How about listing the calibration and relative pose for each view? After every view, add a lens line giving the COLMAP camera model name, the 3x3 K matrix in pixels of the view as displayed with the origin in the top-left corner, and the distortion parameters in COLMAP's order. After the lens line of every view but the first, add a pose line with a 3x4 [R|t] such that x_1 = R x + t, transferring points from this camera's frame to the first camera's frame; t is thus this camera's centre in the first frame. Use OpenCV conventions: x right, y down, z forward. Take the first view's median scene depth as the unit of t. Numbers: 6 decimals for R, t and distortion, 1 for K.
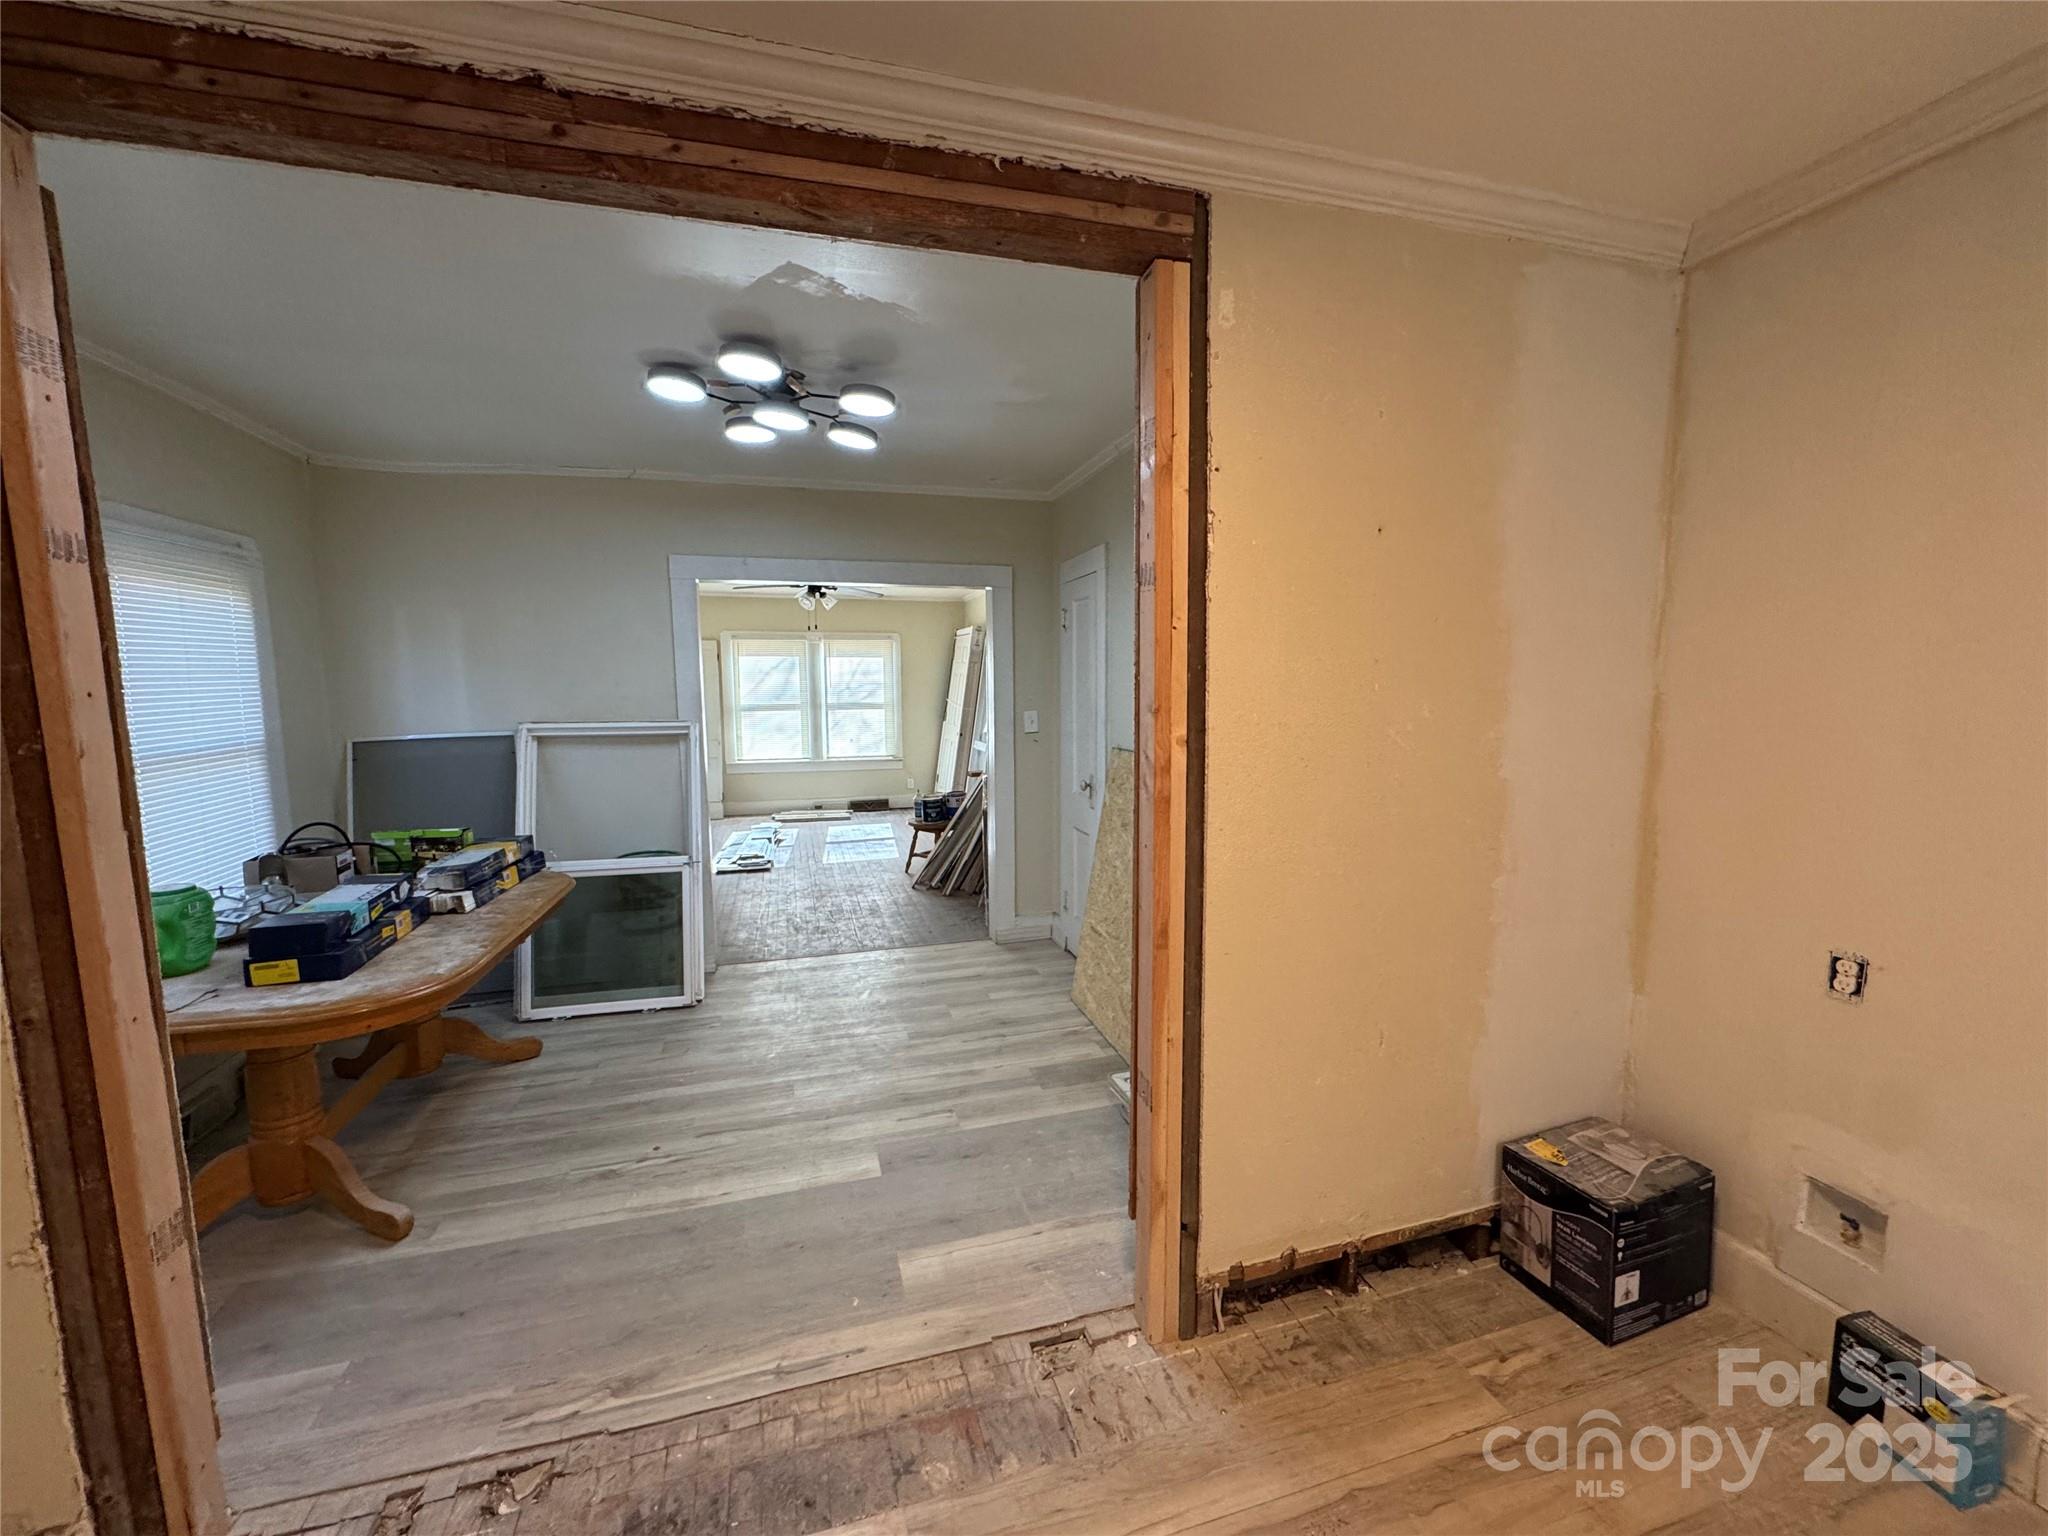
lens RADIAL K [[815.3, 0, 1020.7], [0, 815.3, 770.6], [0, 0, 1]] dist [-0.002391, 0.000133]
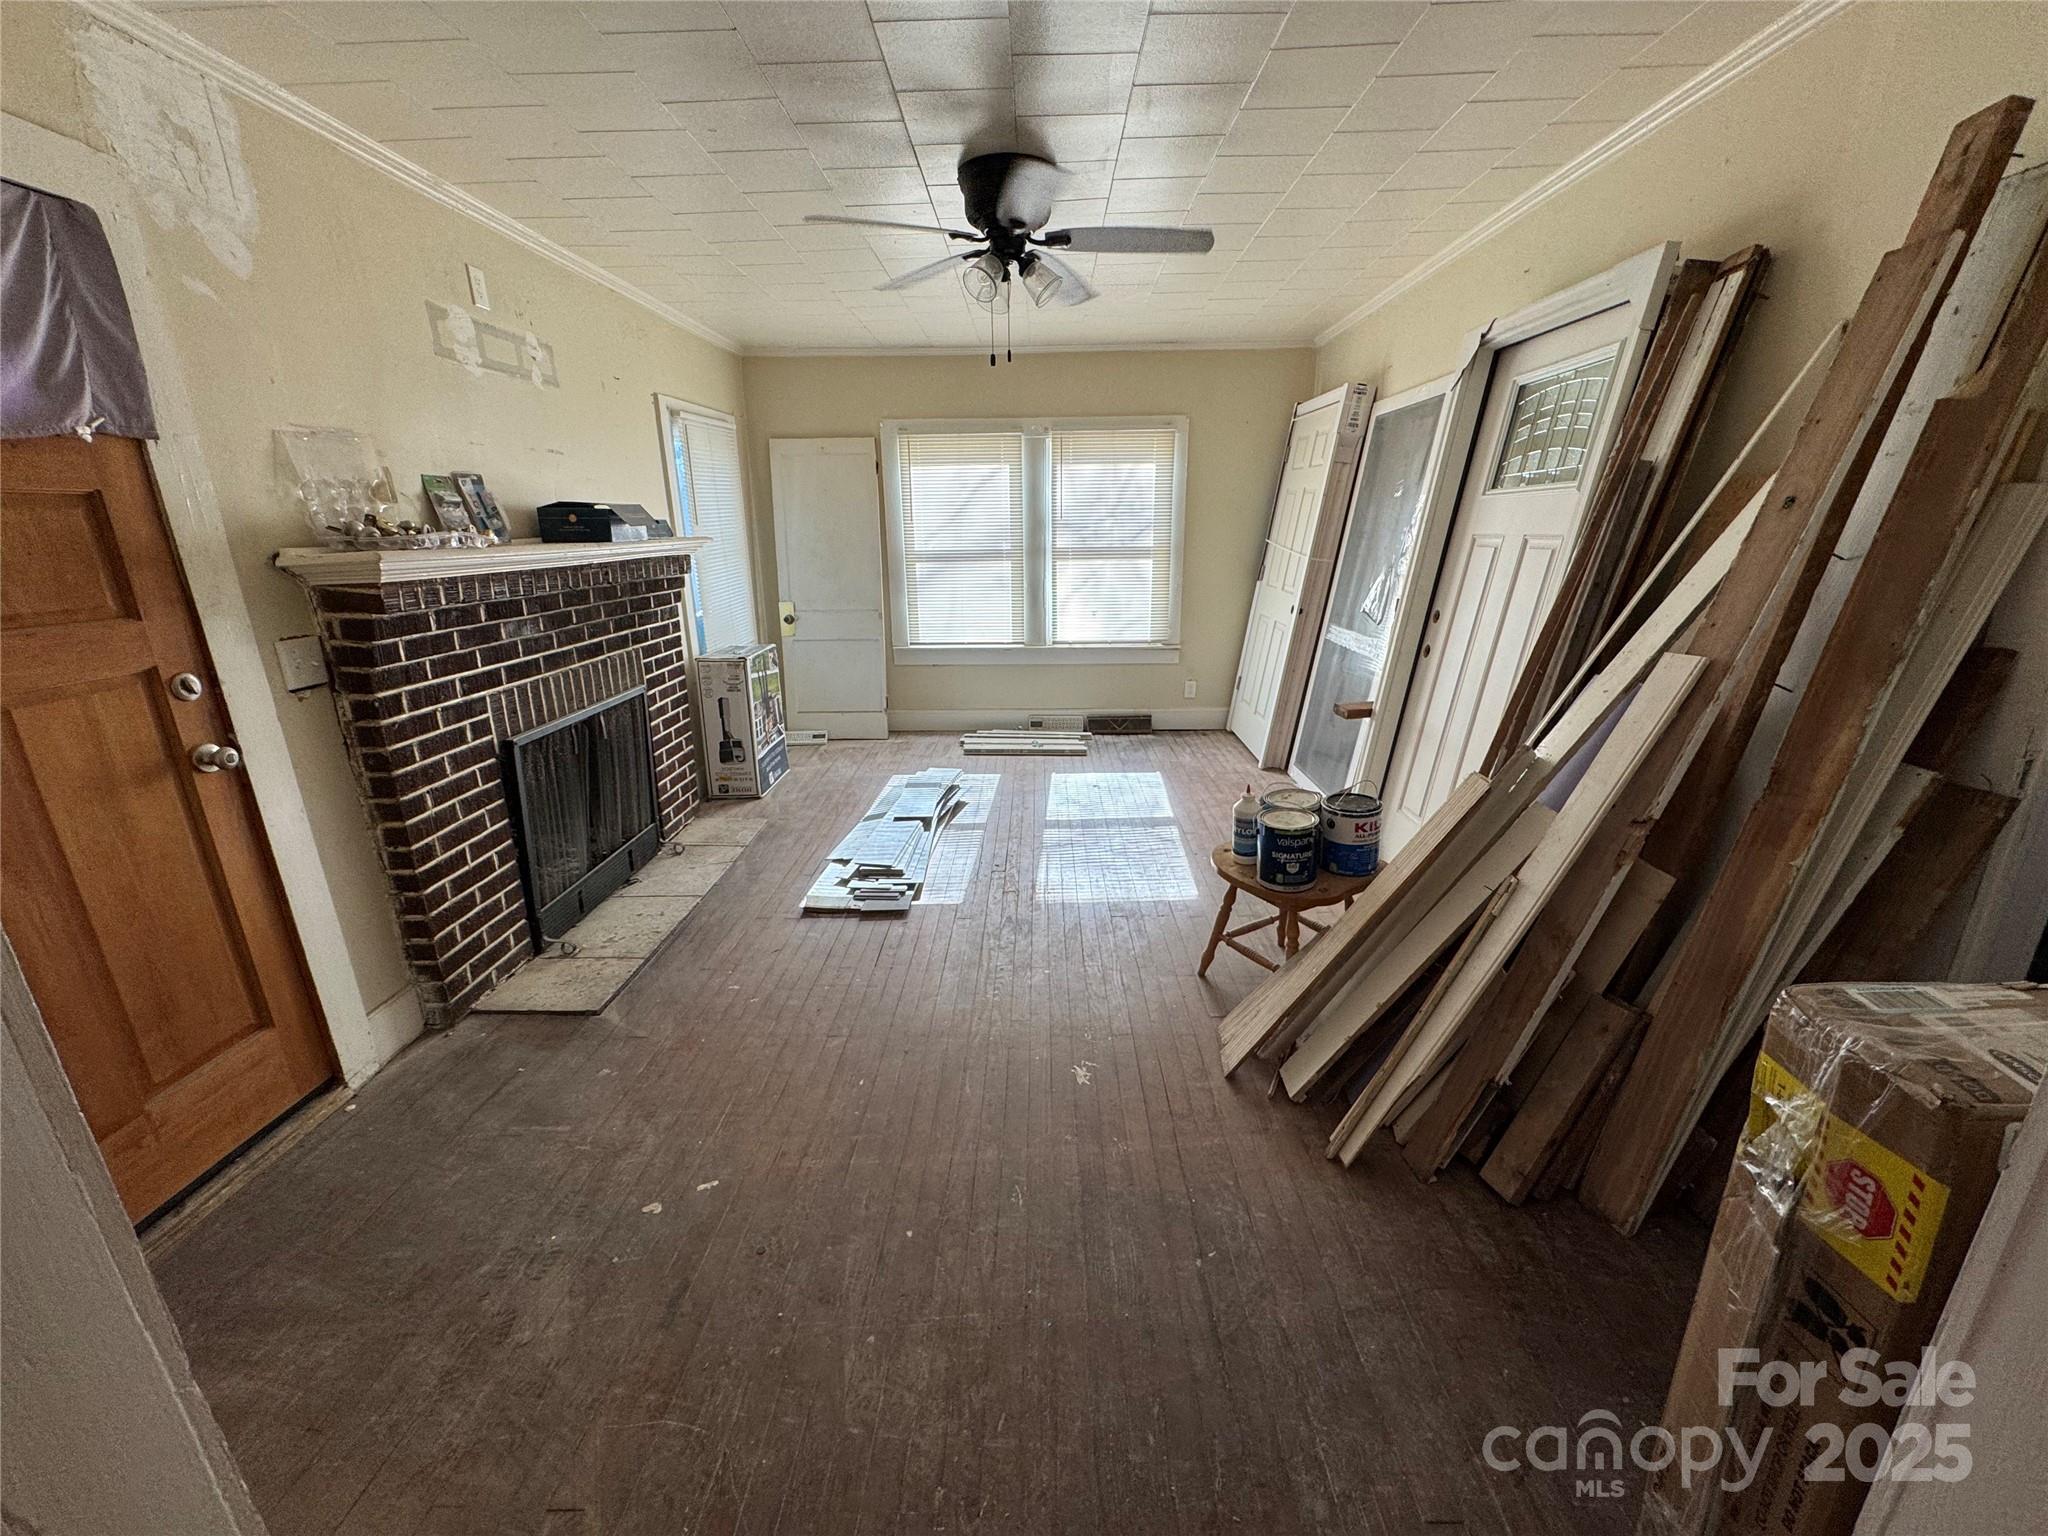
lens RADIAL K [[815.3, 0, 1019.3], [0, 815.3, 770.7], [0, 0, 1]] dist [-0.002391, 0.000133]
pose [[0.953974, 0.079467, -0.289168, -0.345167], [-0.023545, 0.981122, 0.191950, -0.159971], [0.298963, -0.176307, 0.937836, 1.779765]]
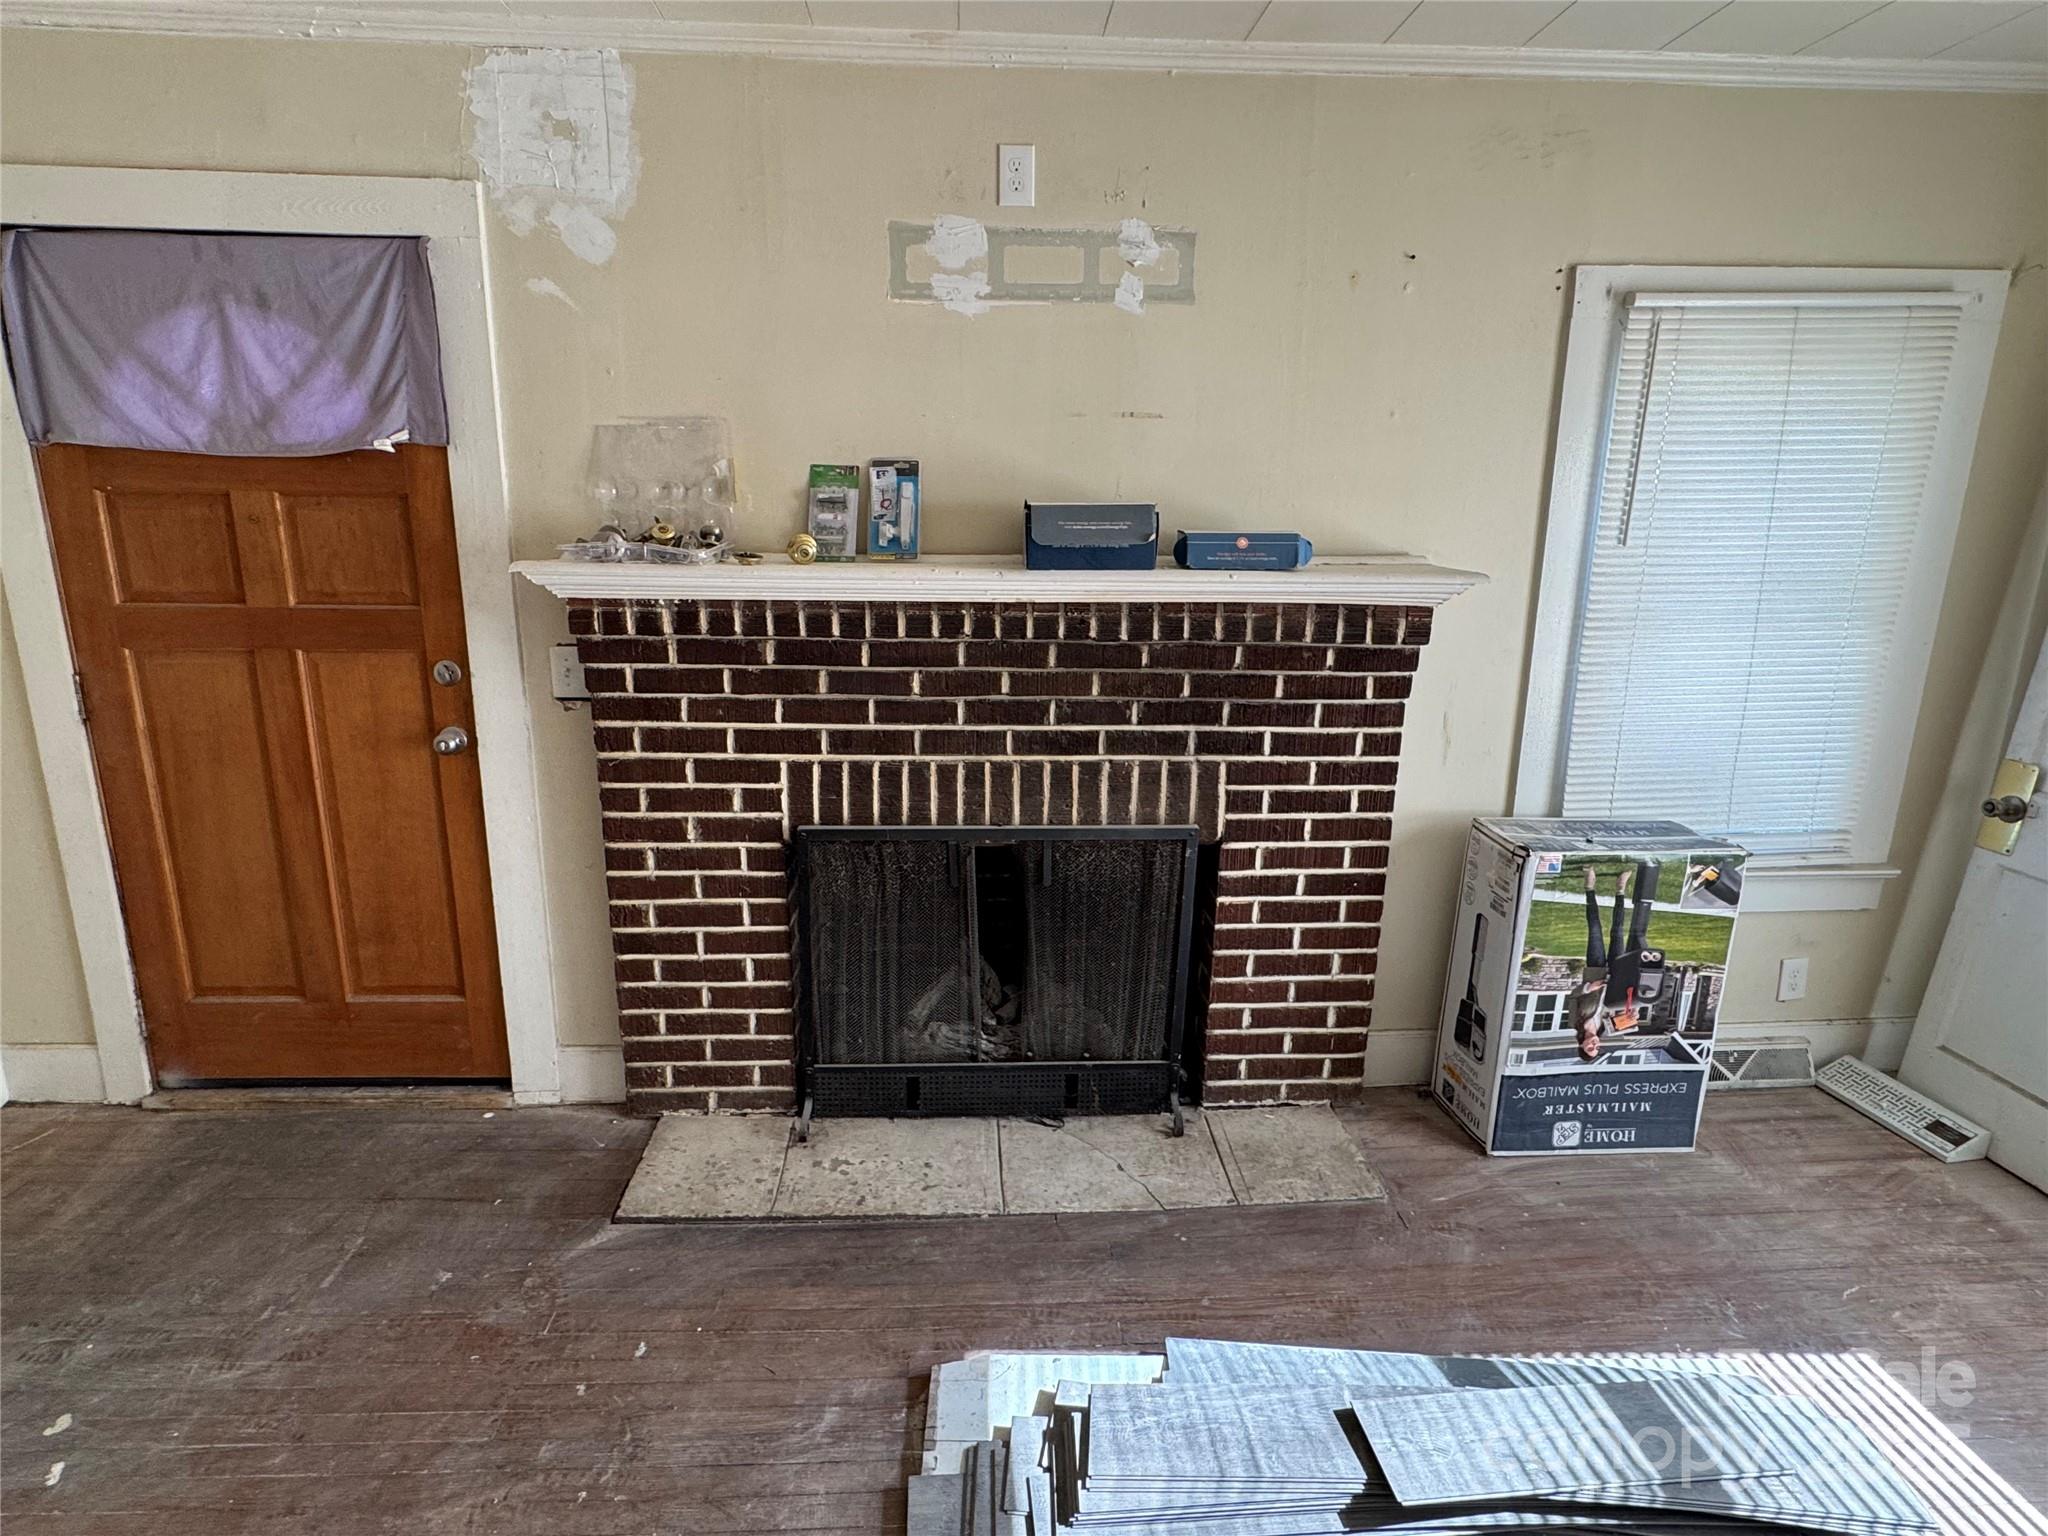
lens RADIAL K [[1085.7, 0, 1013.8], [0, 1085.7, 771.3], [0, 0, 1]] dist [-0.003737, 0.000526]
pose [[-0.225786, 0.233550, -0.945767, -0.397970], [-0.119122, 0.956932, 0.264746, -0.345501], [0.966866, 0.172438, -0.188241, 3.134147]]
